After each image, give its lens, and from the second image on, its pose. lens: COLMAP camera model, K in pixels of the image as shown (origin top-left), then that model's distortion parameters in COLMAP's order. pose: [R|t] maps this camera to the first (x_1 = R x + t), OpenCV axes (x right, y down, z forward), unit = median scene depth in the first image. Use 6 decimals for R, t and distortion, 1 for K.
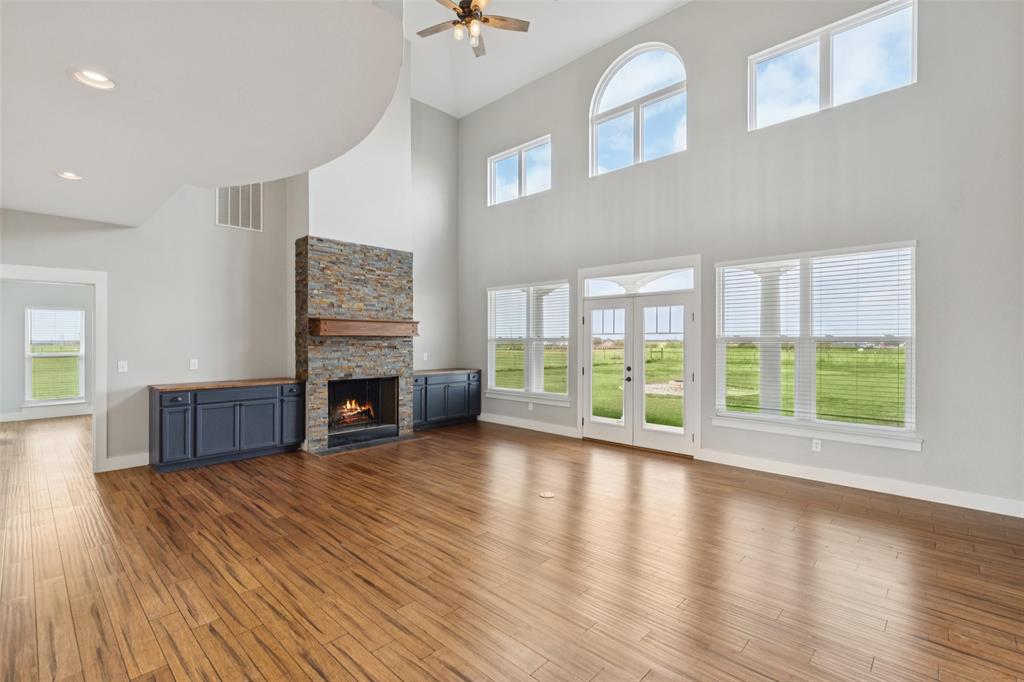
lens RADIAL K [[463.8, 0, 518.0], [0, 463.8, 337.8], [0, 0, 1]] dist [0.006948, -0.001789]
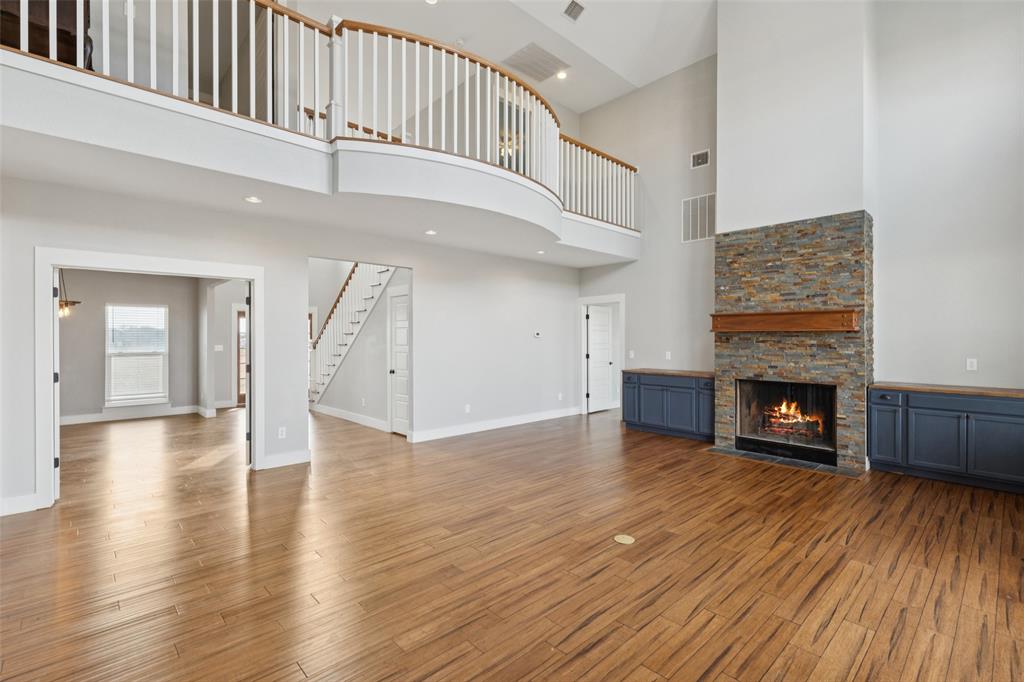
lens RADIAL K [[463.8, 0, 514.2], [0, 463.8, 337.6], [0, 0, 1]] dist [0.006948, -0.001789]
pose [[-0.071488, 0.000052, -0.997441, 0.596338], [0.006654, 0.999978, -0.000425, 0.004498], [0.997419, -0.006667, -0.071487, 0.627460]]
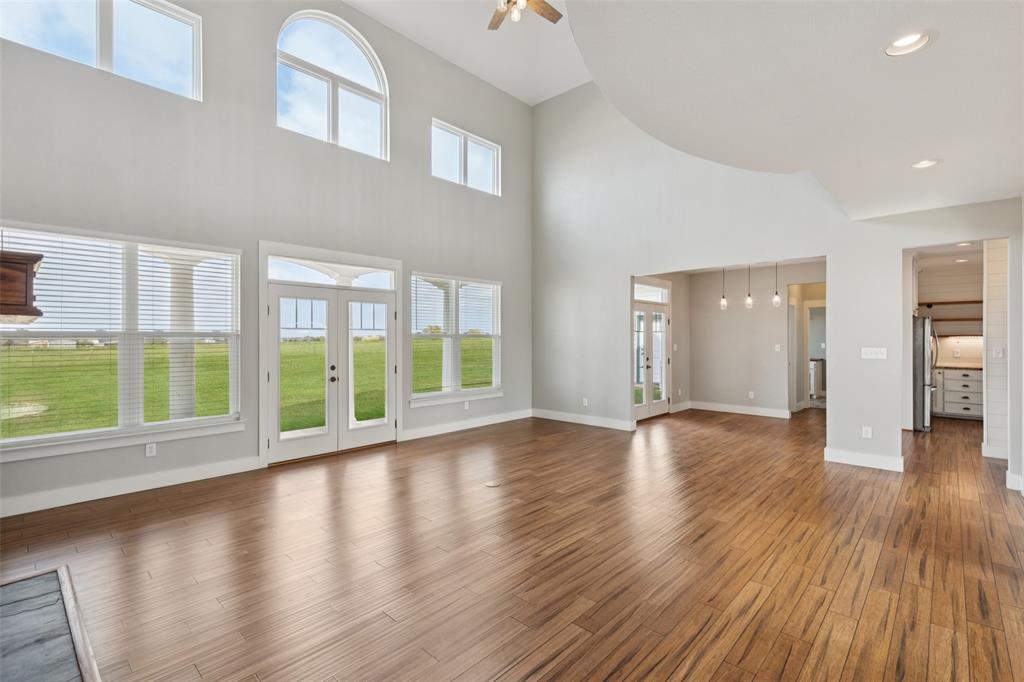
lens RADIAL K [[463.8, 0, 509.4], [0, 463.8, 342.6], [0, 0, 1]] dist [0.006948, -0.001789]
pose [[0.006433, -0.012707, 0.999899, -0.699551], [-0.005942, 0.999901, 0.012745, 0.004313], [-0.999962, -0.006024, 0.006357, 0.684096]]
